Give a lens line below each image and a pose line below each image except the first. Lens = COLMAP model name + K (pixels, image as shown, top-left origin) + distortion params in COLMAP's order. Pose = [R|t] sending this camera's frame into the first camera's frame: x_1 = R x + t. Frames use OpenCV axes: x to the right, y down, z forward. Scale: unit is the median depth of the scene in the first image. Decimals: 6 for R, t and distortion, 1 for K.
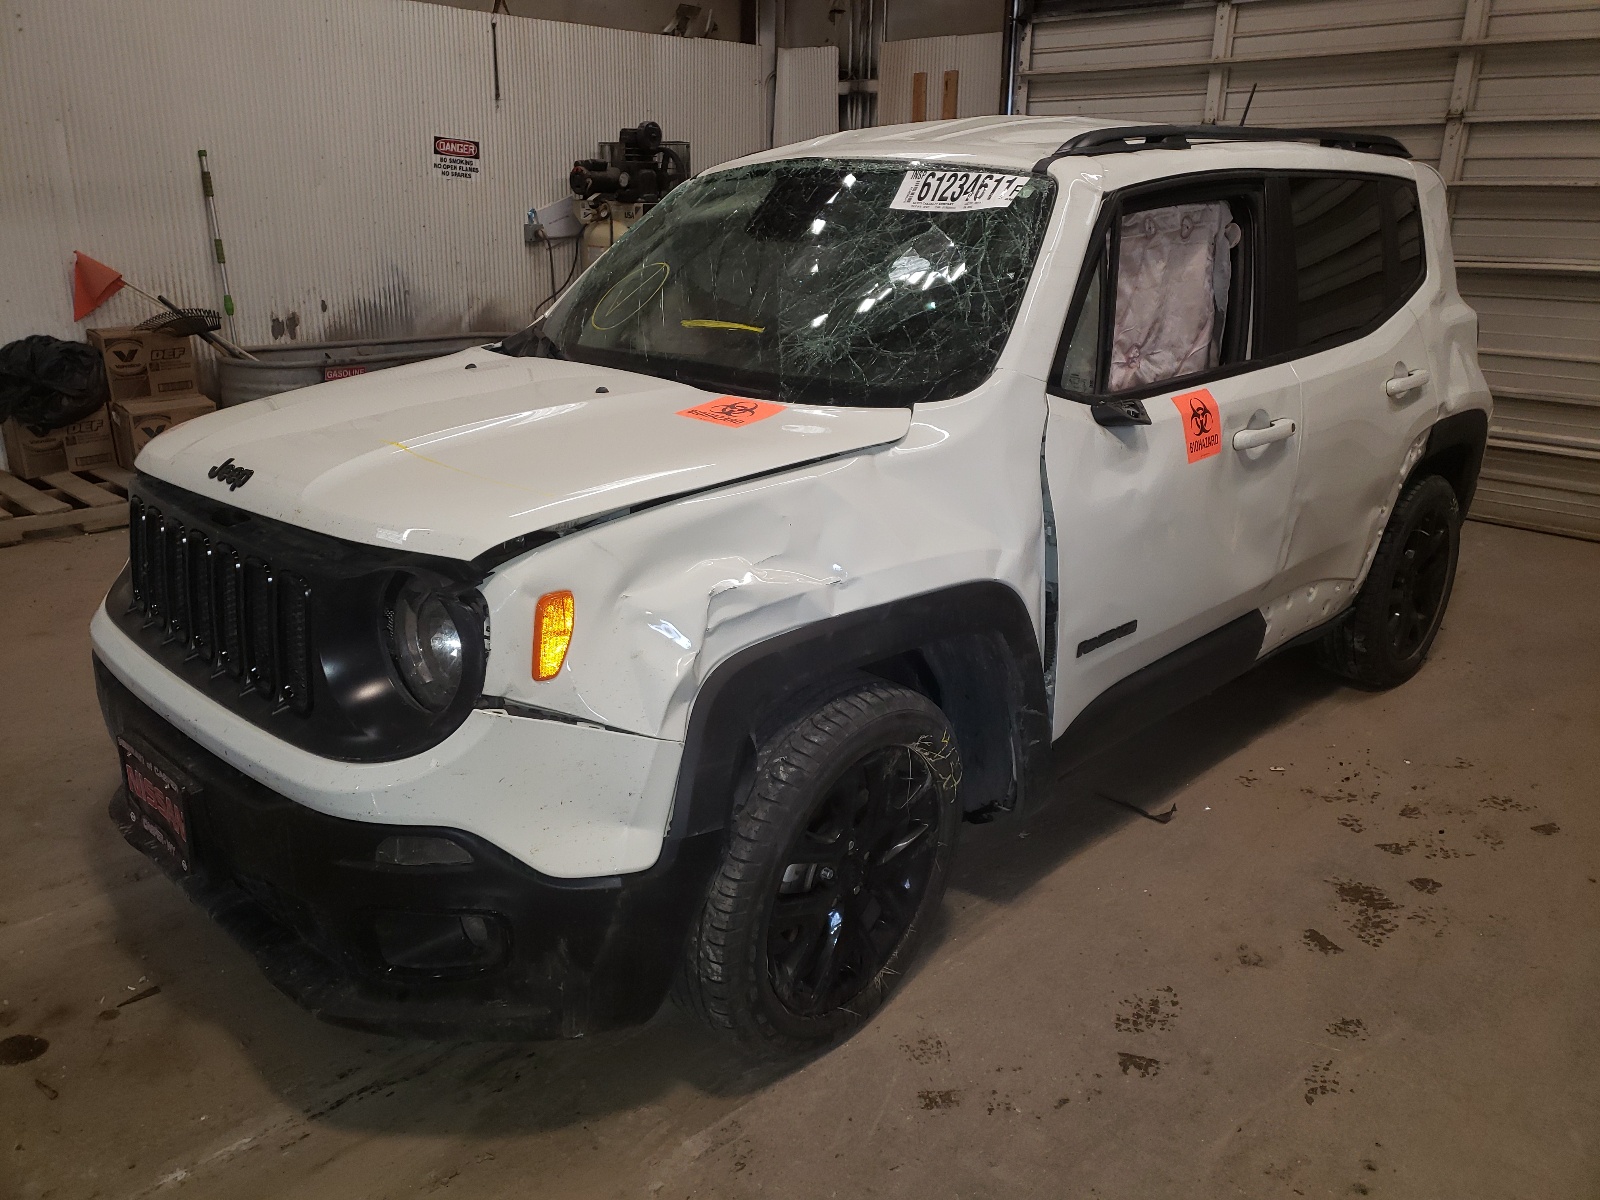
lens RADIAL K [[1236.0, 0, 774.0], [0, 1236.0, 573.1], [0, 0, 1]] dist [0.078832, -0.092138]
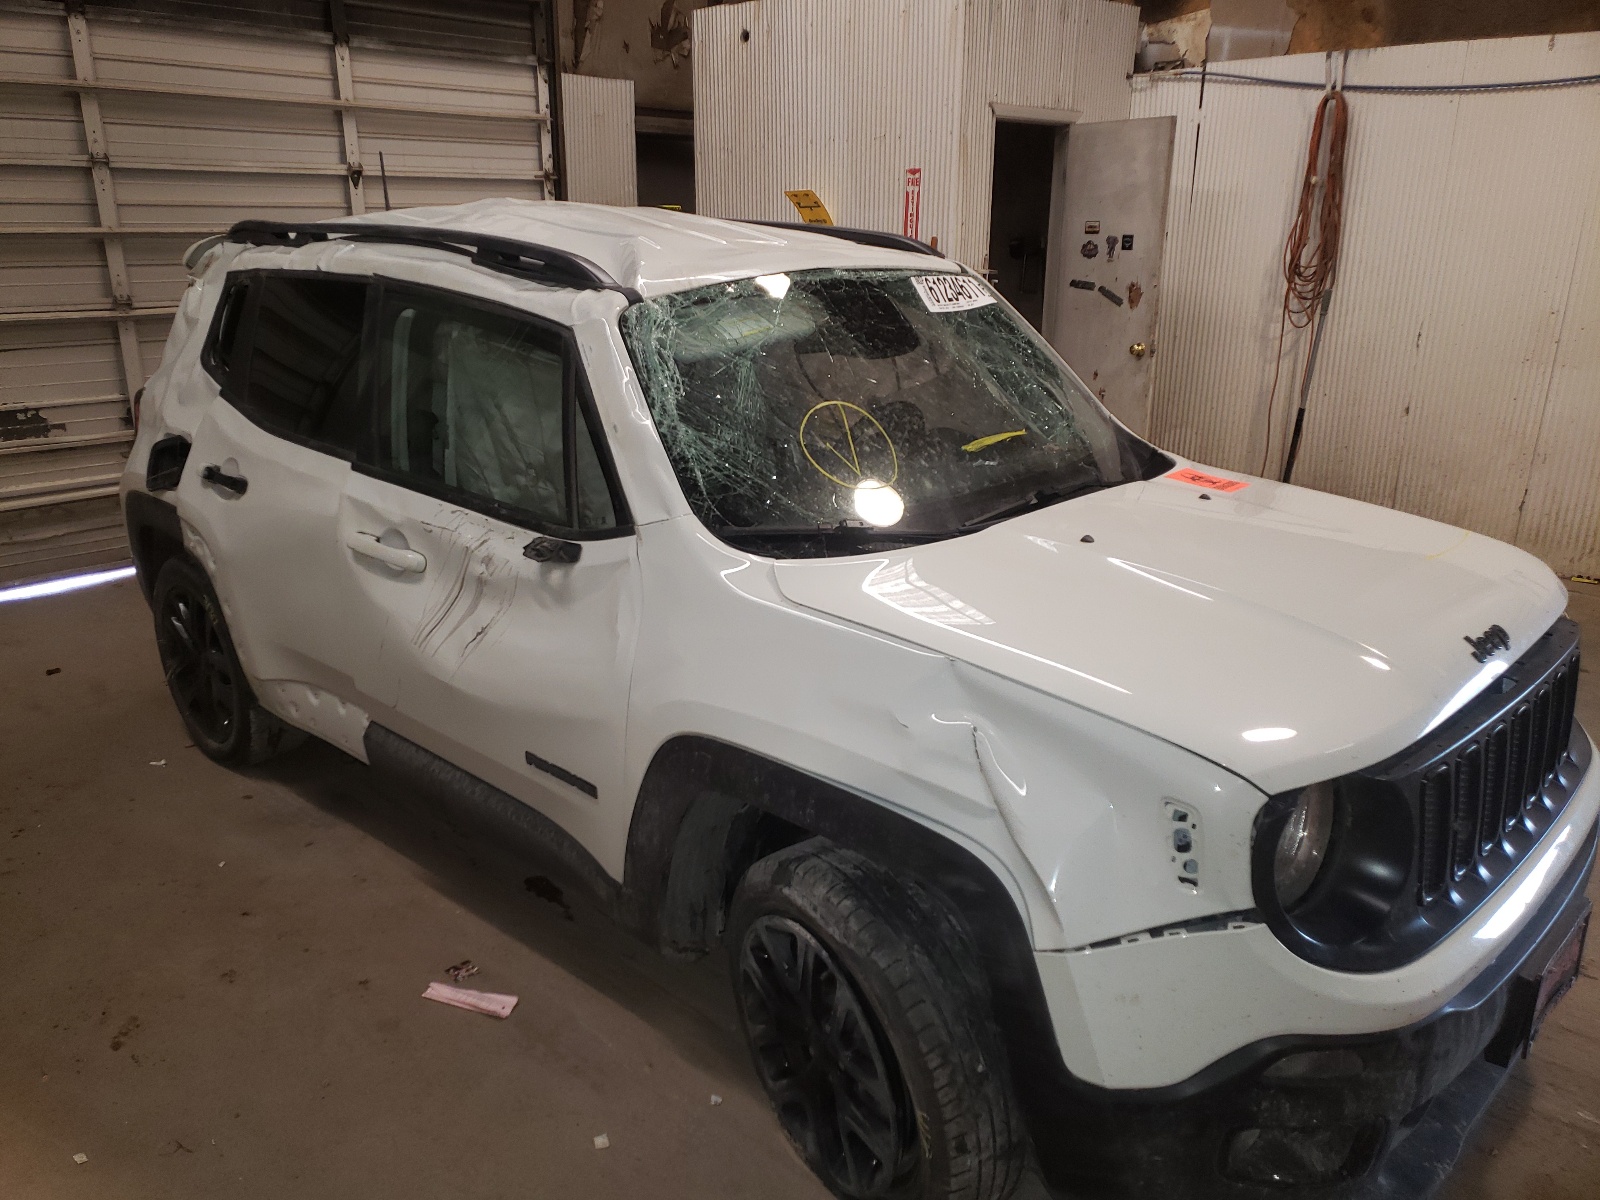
lens RADIAL K [[1228.2, 0, 765.9], [0, 1228.2, 600.0], [0, 0, 1]] dist [0.086919, -0.111209]
pose [[-0.004760, -0.317634, 0.948202, -1.071048], [0.285893, 0.908202, 0.305670, -0.453070], [-0.958250, 0.272539, 0.086486, 1.152551]]
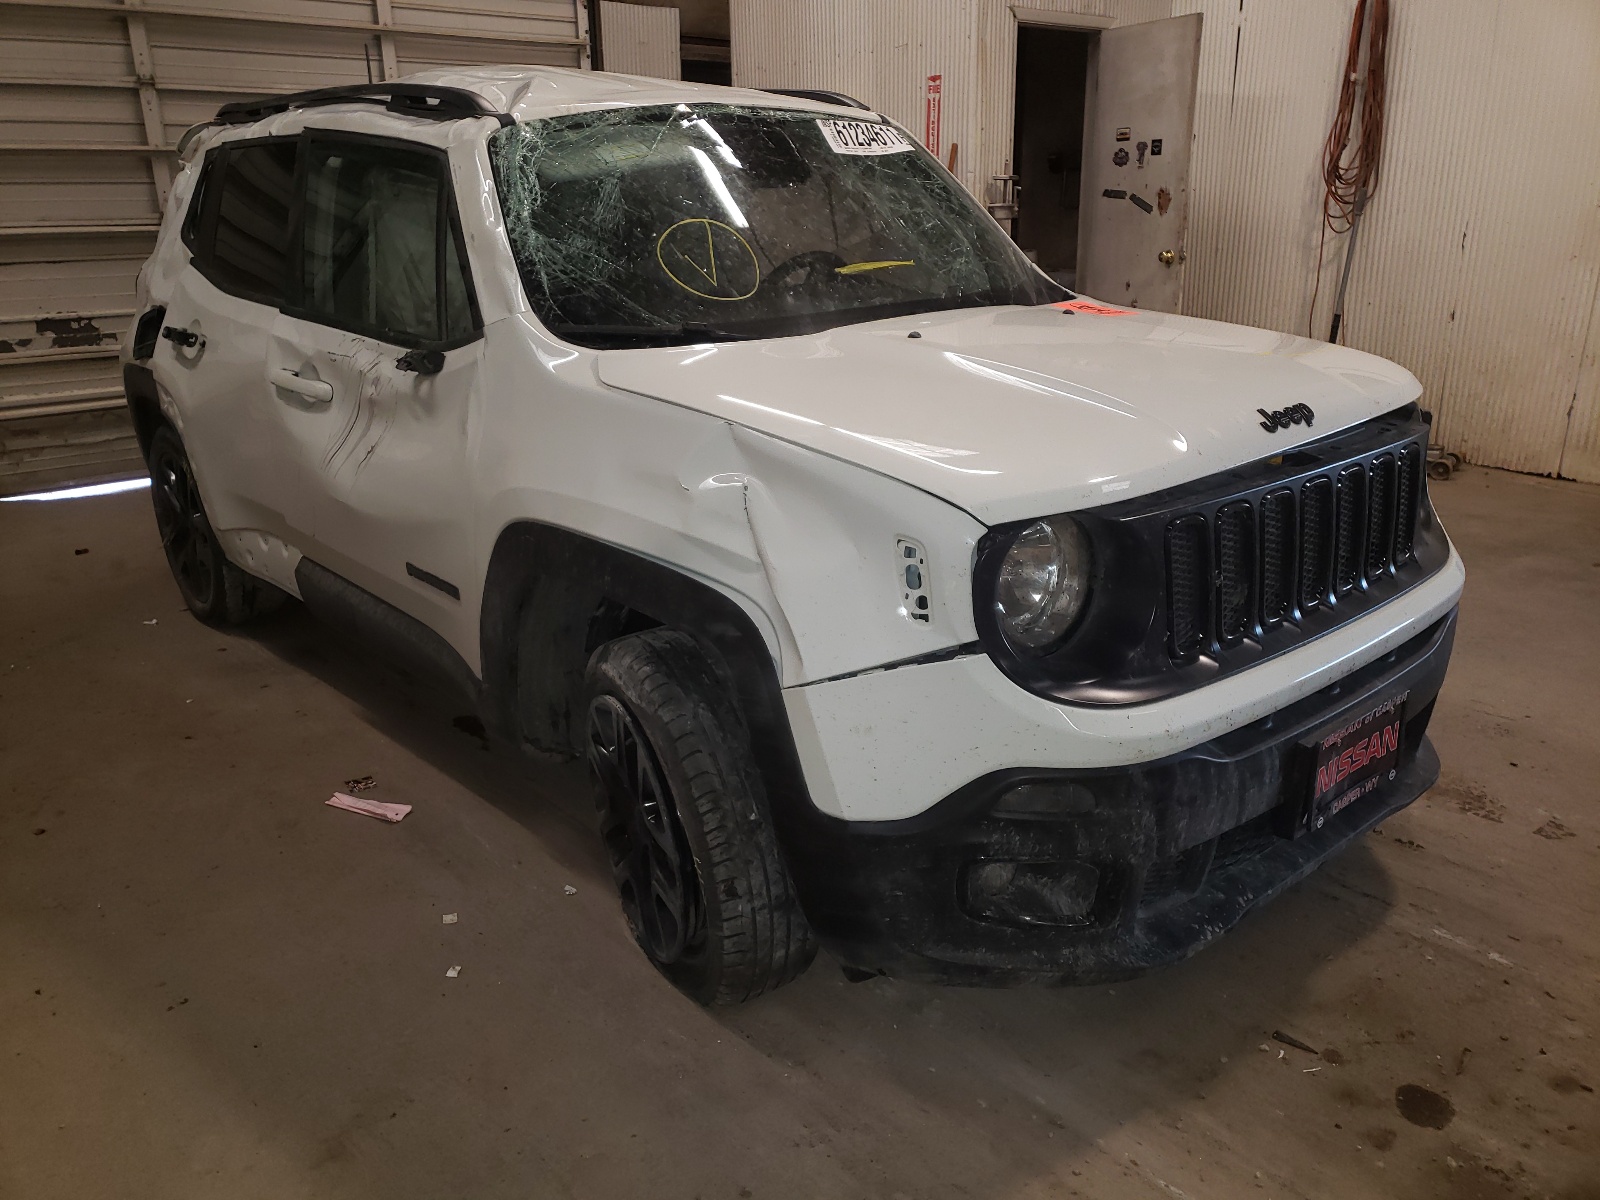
lens RADIAL K [[1236.0, 0, 774.0], [0, 1236.0, 573.1], [0, 0, 1]] dist [0.078832, -0.092138]
pose [[0.084500, -0.315719, 0.945083, -1.130893], [0.302905, 0.911727, 0.277493, -0.284935], [-0.949267, 0.262822, 0.172674, 0.988966]]
